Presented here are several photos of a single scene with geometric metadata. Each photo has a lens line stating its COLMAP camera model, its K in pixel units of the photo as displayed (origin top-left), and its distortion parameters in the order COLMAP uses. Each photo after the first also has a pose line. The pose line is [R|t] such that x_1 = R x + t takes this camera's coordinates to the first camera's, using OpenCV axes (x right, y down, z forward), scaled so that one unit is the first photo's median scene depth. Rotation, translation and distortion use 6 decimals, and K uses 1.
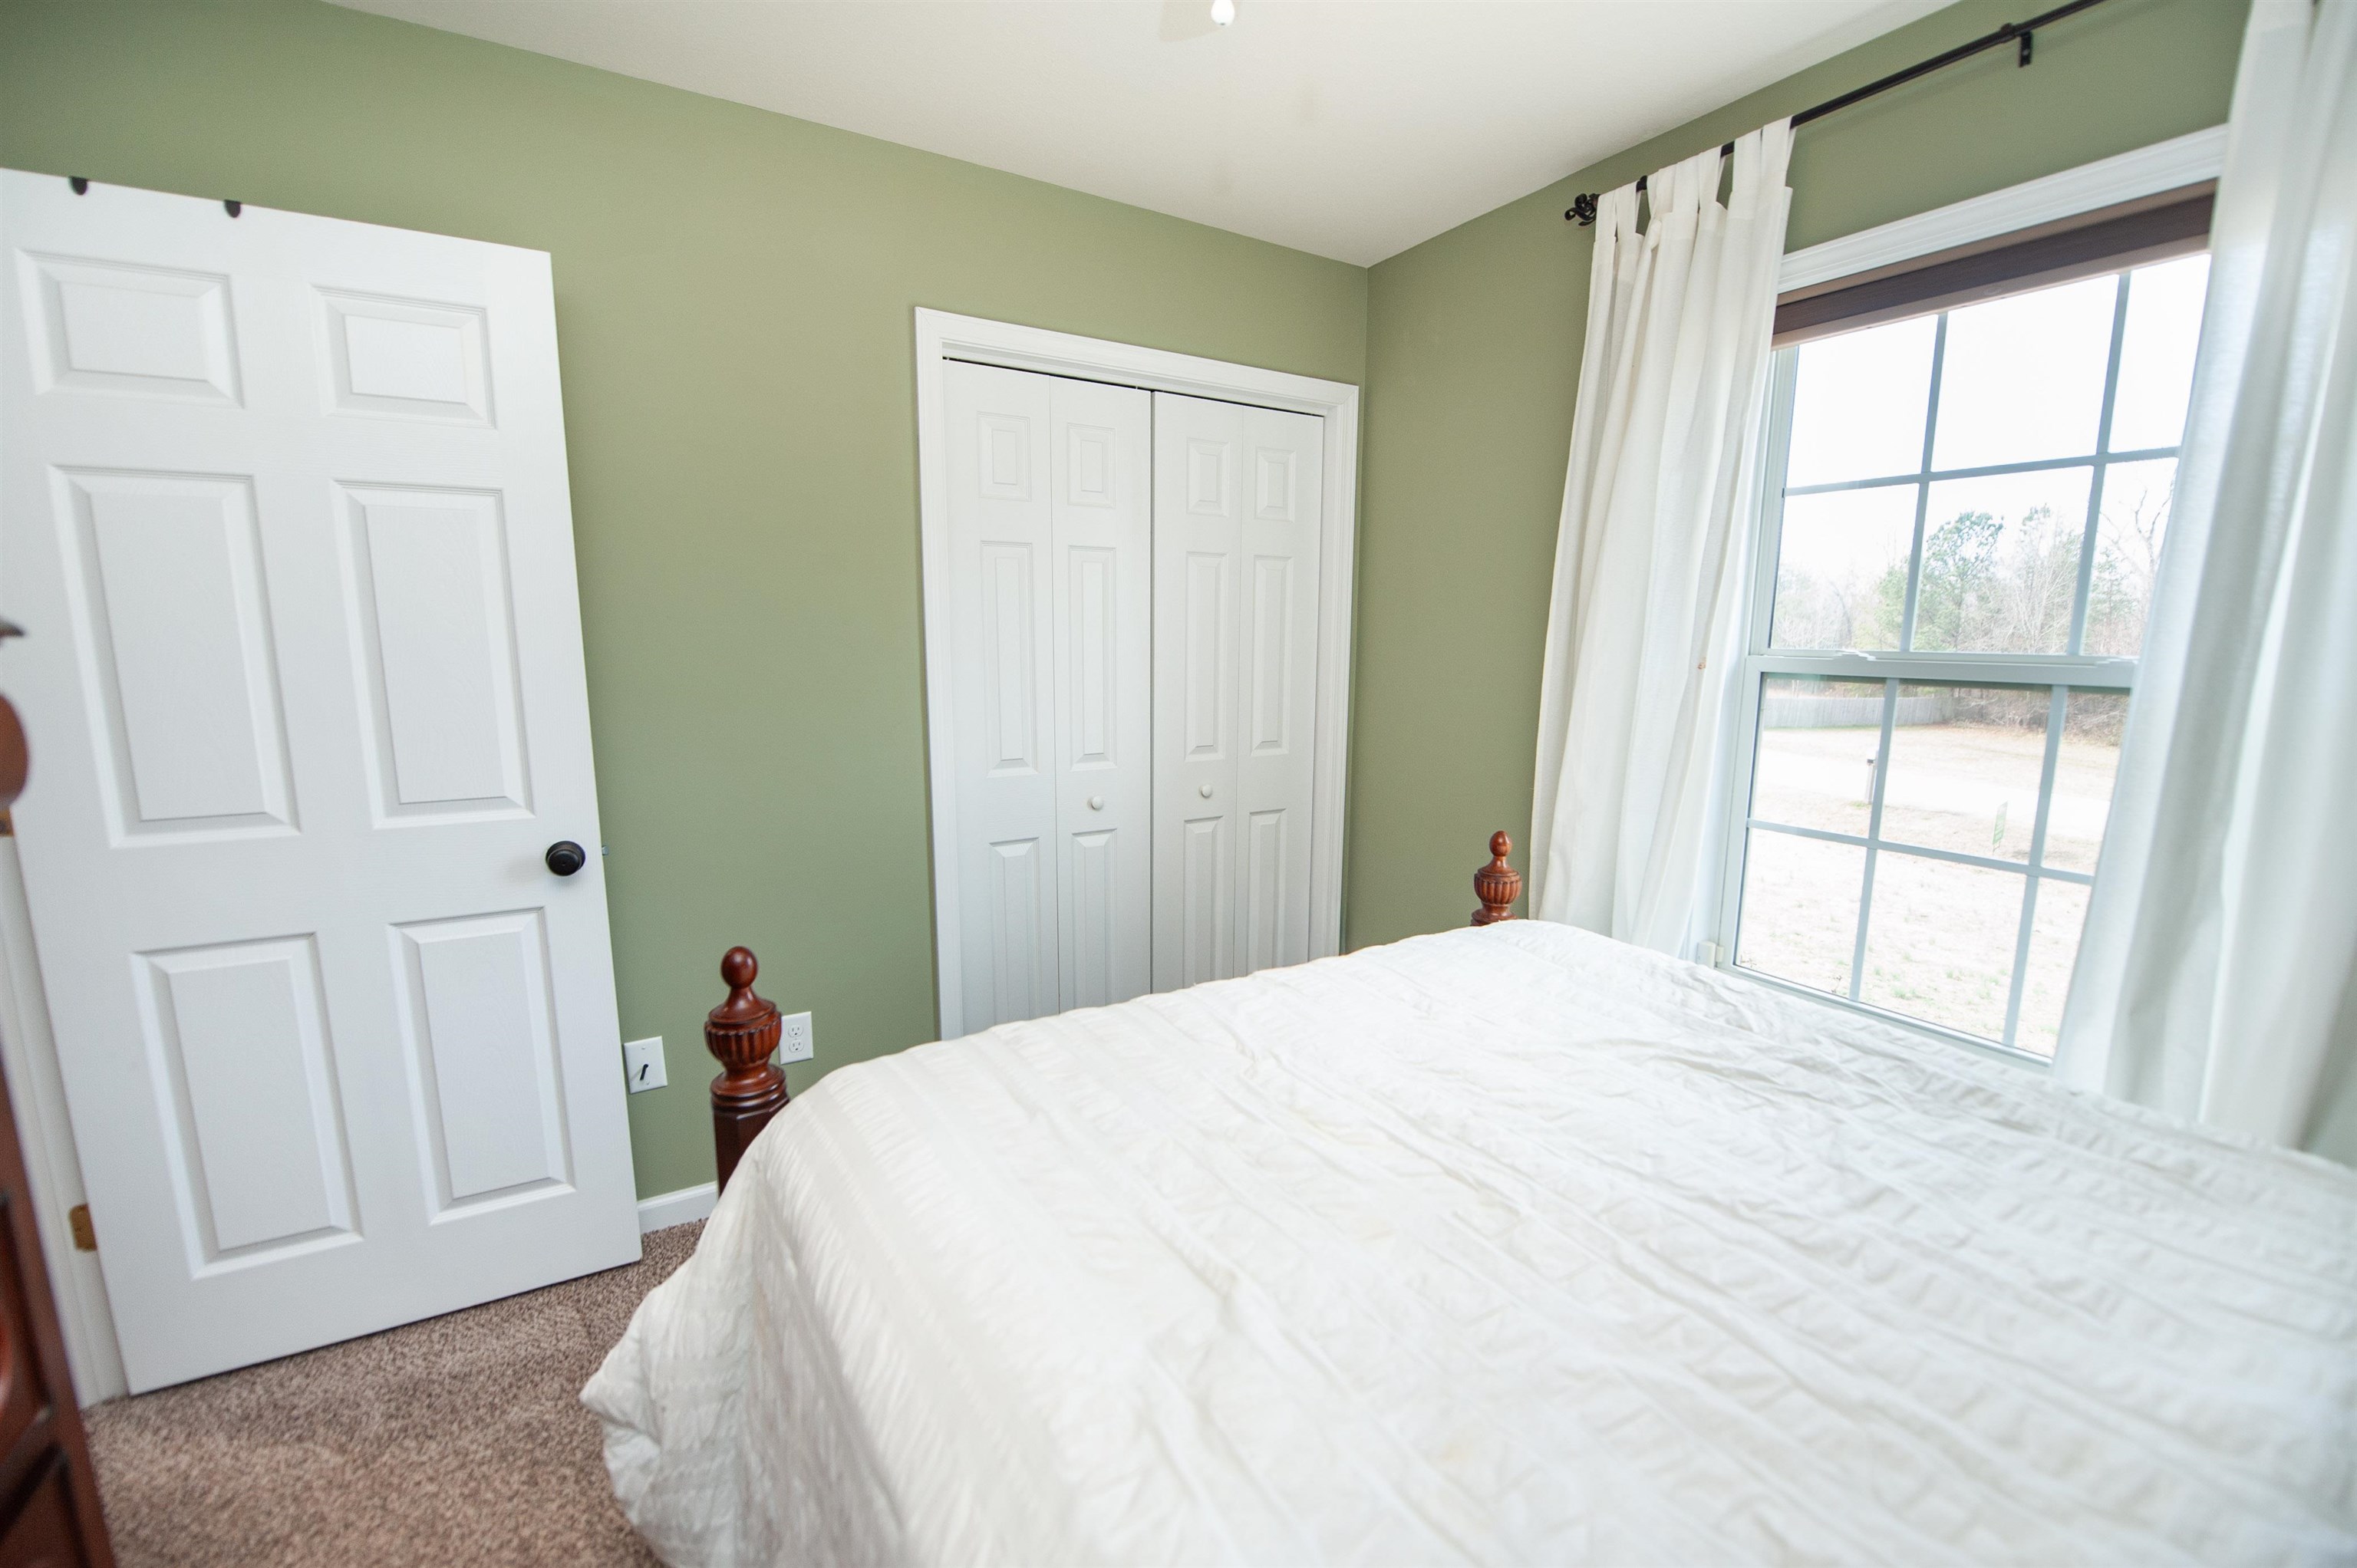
lens RADIAL K [[955.8, 0, 1184.6], [0, 955.8, 787.2], [0, 0, 1]] dist [-0.016134, -0.003151]
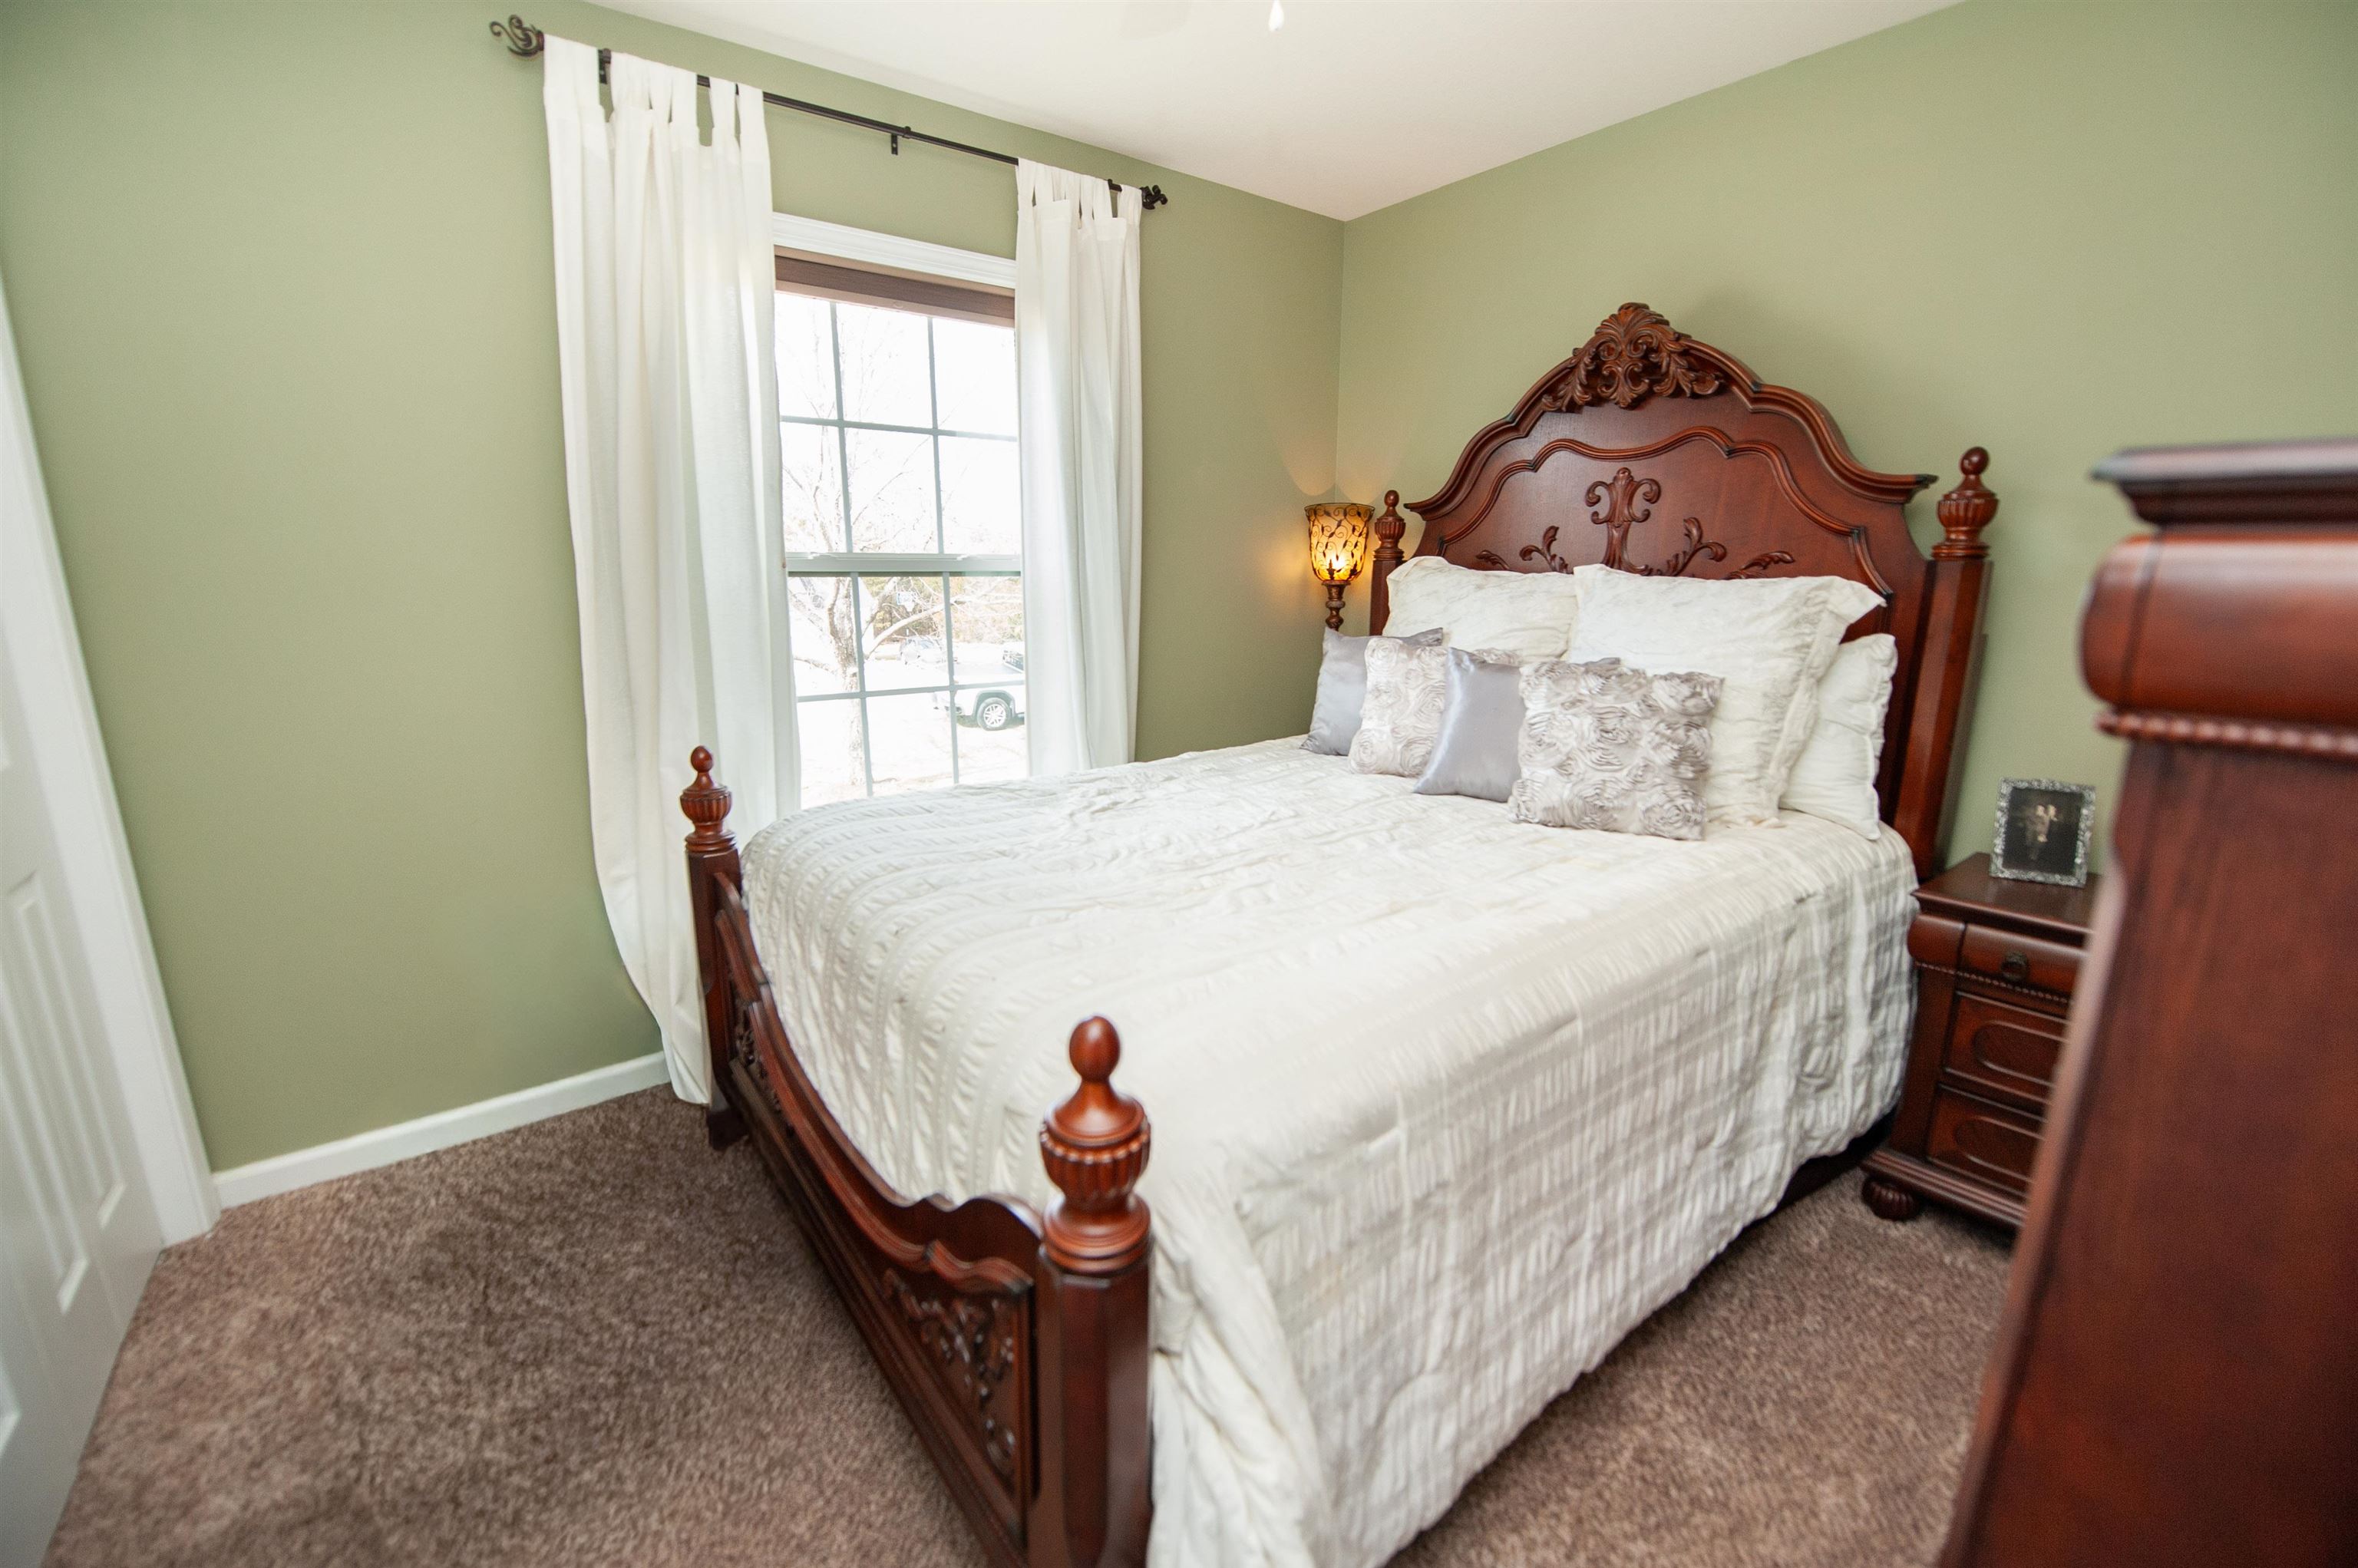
lens RADIAL K [[956.3, 0, 1185.1], [0, 956.3, 787.2], [0, 0, 1]] dist [-0.016134, -0.003151]
pose [[-0.082039, -0.228555, 0.970068, -0.757275], [0.156925, 0.958245, 0.239040, -0.078058], [-0.984197, 0.171838, -0.042747, 0.689964]]
